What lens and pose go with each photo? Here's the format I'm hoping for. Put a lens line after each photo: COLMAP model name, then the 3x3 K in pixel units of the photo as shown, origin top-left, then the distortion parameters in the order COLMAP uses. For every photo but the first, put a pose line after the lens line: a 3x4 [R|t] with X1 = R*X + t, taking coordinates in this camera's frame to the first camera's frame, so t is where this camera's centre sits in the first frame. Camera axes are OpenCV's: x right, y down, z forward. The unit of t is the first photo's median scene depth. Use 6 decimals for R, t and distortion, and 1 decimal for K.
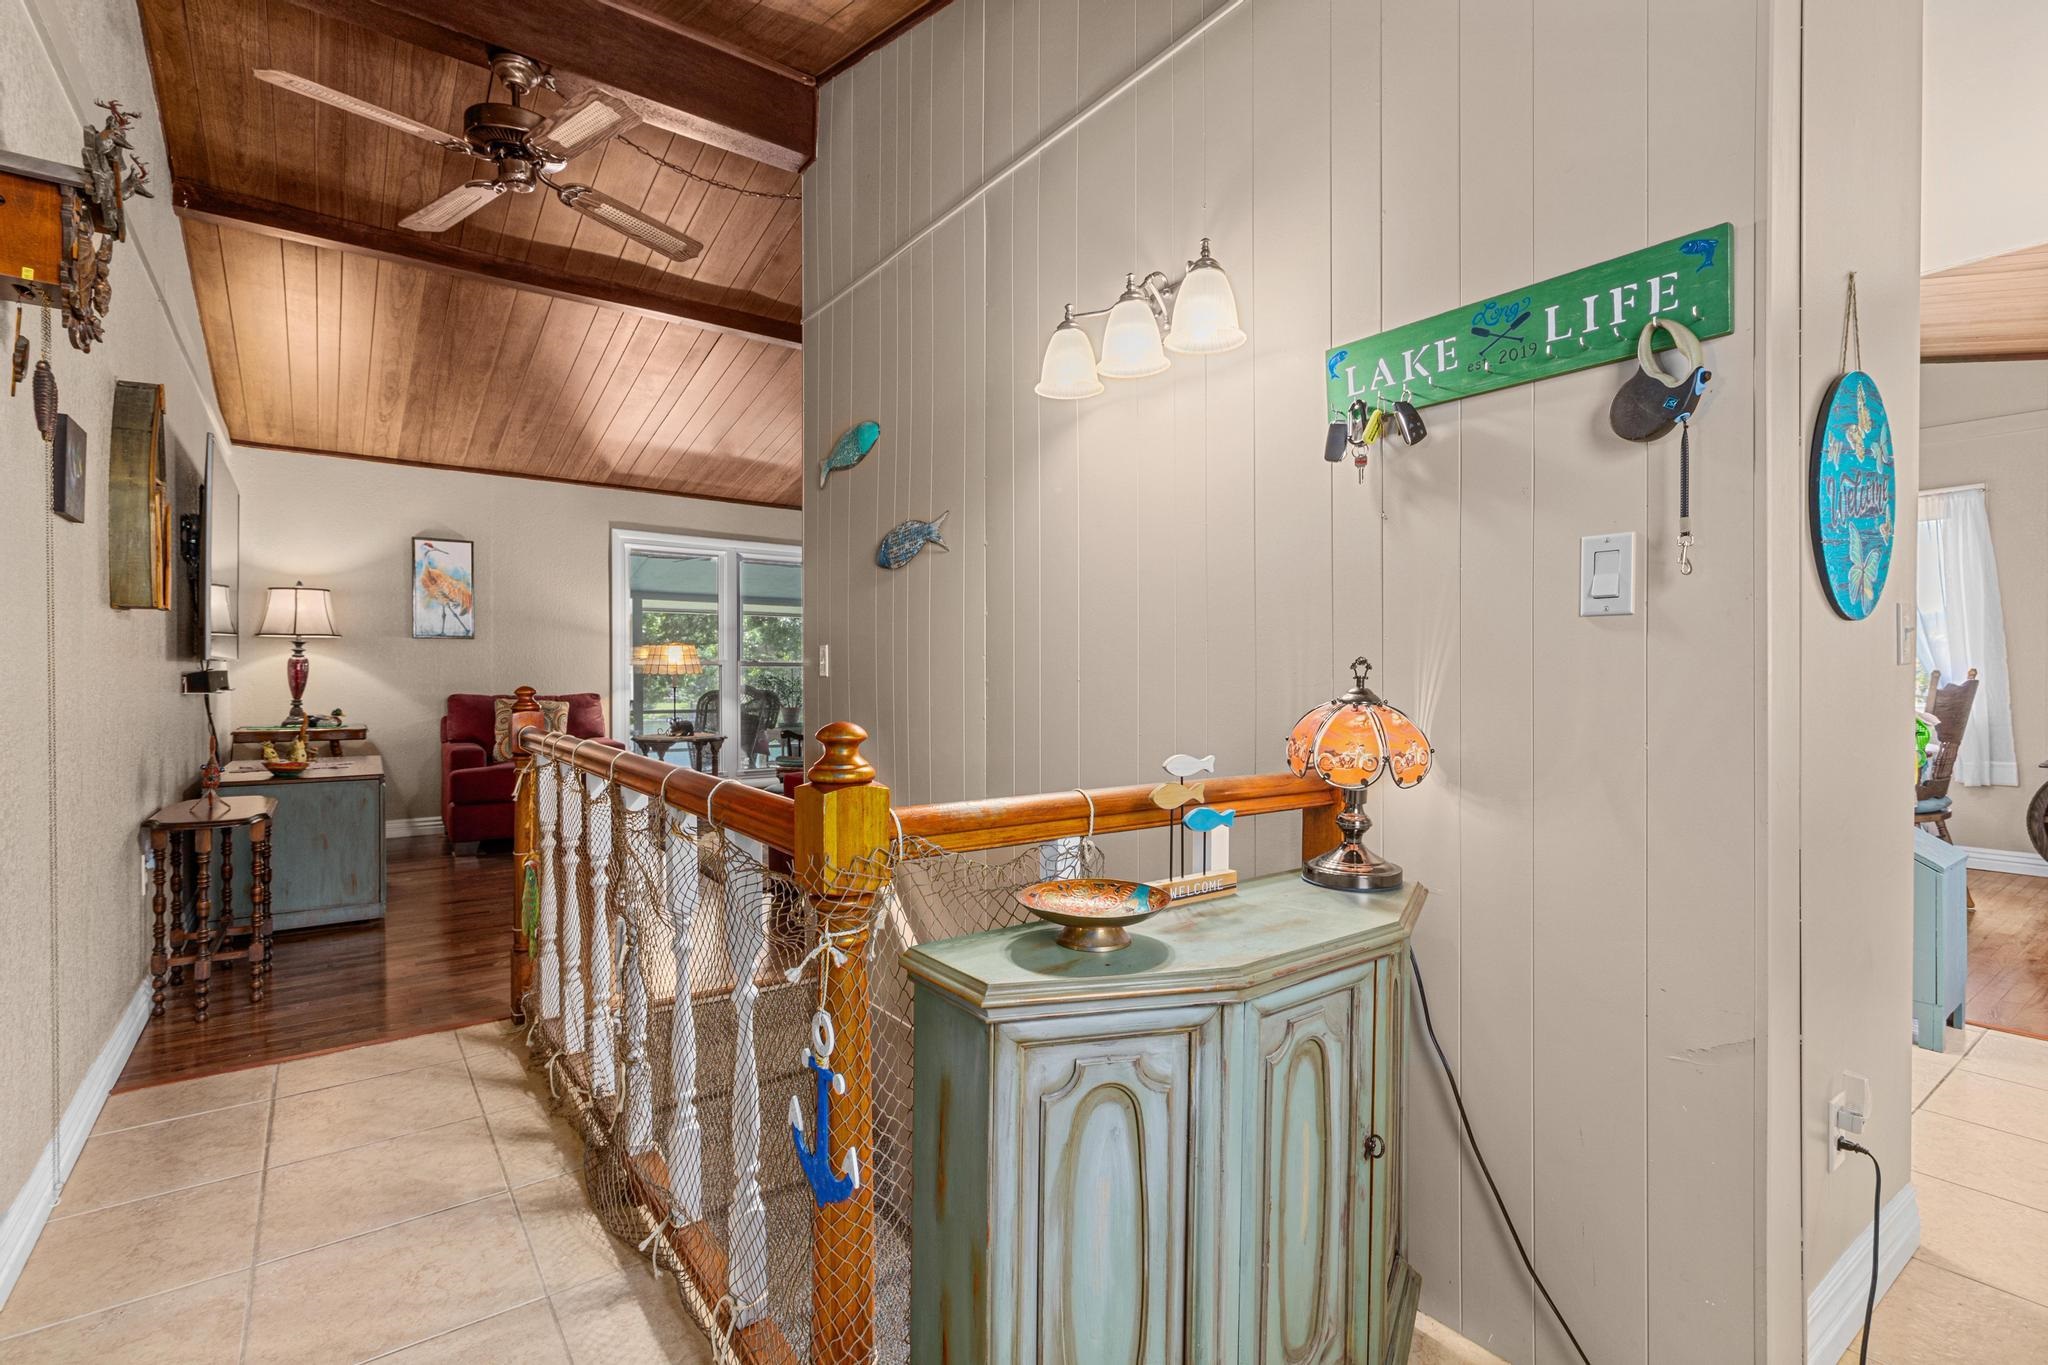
lens RADIAL K [[944.3, 0, 1019.0], [0, 944.3, 681.3], [0, 0, 1]] dist [0.014894, 0.000083]
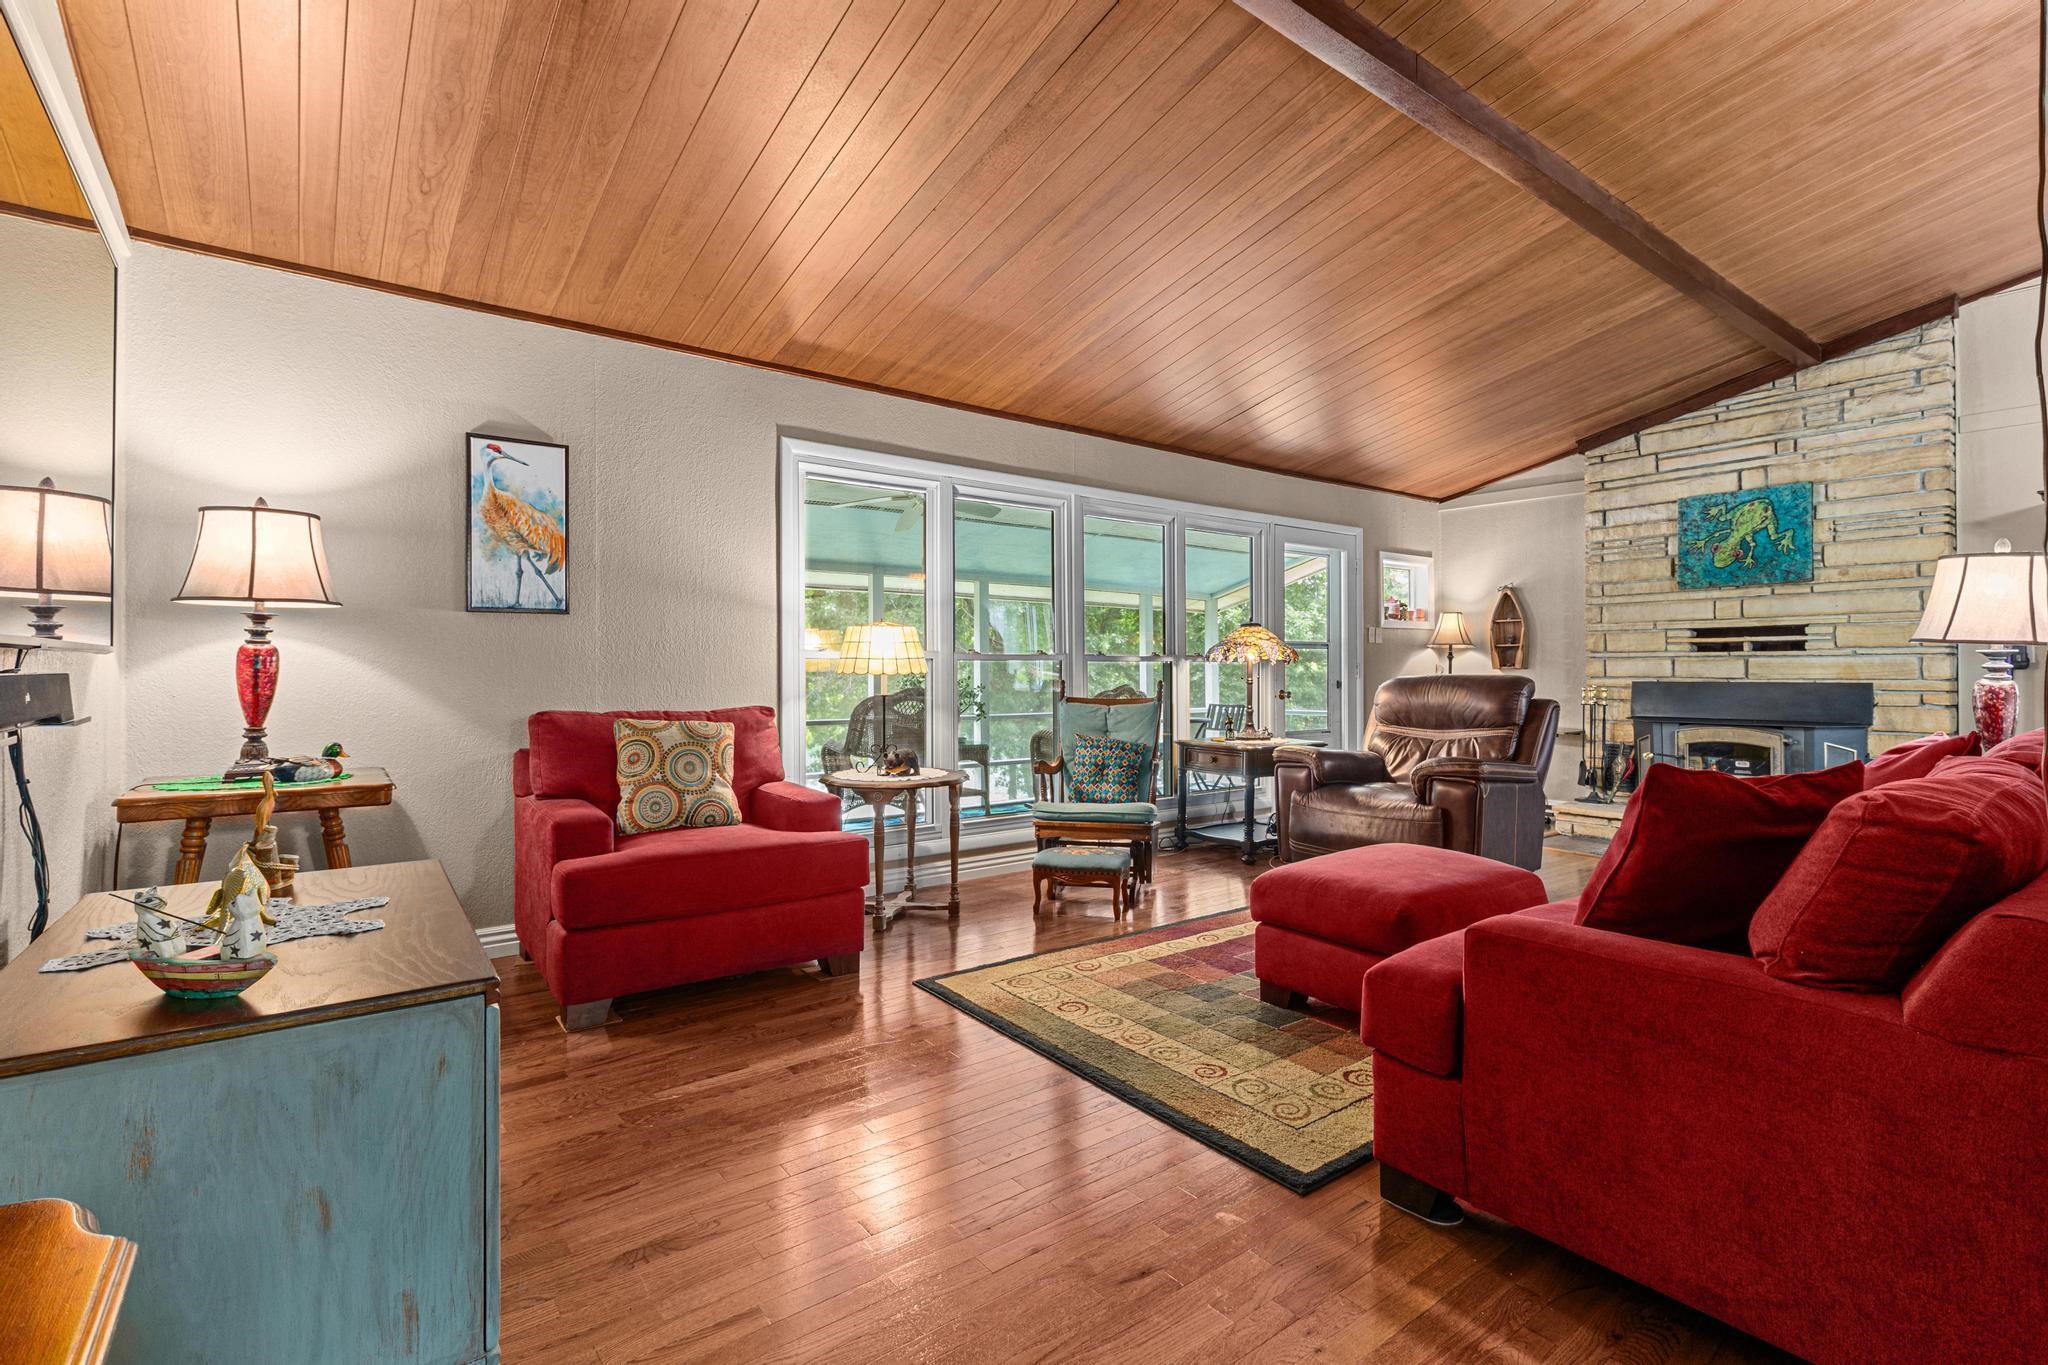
lens RADIAL K [[944.3, 0, 1022.6], [0, 944.3, 666.6], [0, 0, 1]] dist [0.014894, 0.000083]
pose [[0.999763, -0.000776, 0.021736, -0.335567], [0.000949, 0.999968, -0.007959, -0.008568], [-0.021729, 0.007978, 0.999732, 0.449990]]
